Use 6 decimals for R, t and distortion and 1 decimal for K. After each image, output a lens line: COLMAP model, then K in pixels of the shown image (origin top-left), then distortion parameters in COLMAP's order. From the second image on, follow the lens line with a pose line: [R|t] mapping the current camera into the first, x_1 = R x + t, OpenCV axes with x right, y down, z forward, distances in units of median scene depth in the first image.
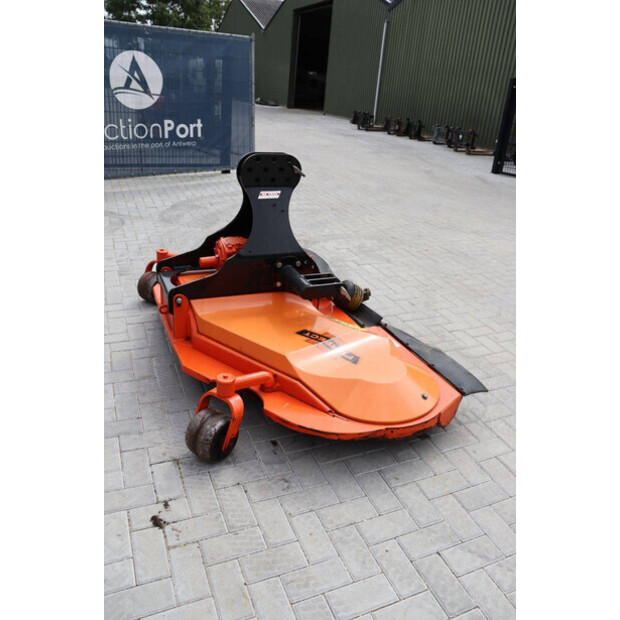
lens RADIAL K [[514.2, 0, 310.0], [0, 514.2, 310.0], [0, 0, 1]] dist [-0.155756, 0.131786]
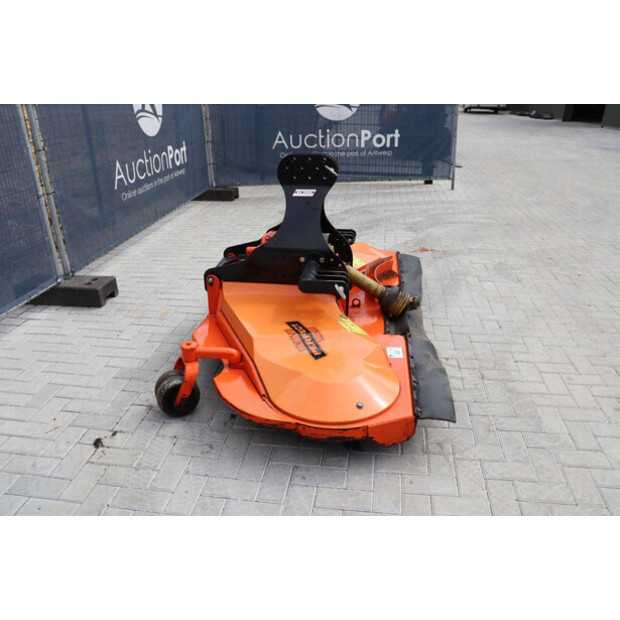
lens RADIAL K [[514.2, 0, 310.0], [0, 514.2, 310.0], [0, 0, 1]] dist [-0.155756, 0.131786]
pose [[0.856483, 0.139324, -0.497016, 0.225461], [-0.153545, 0.988064, 0.012378, -0.000365], [0.492808, 0.065713, 0.867653, 0.048026]]
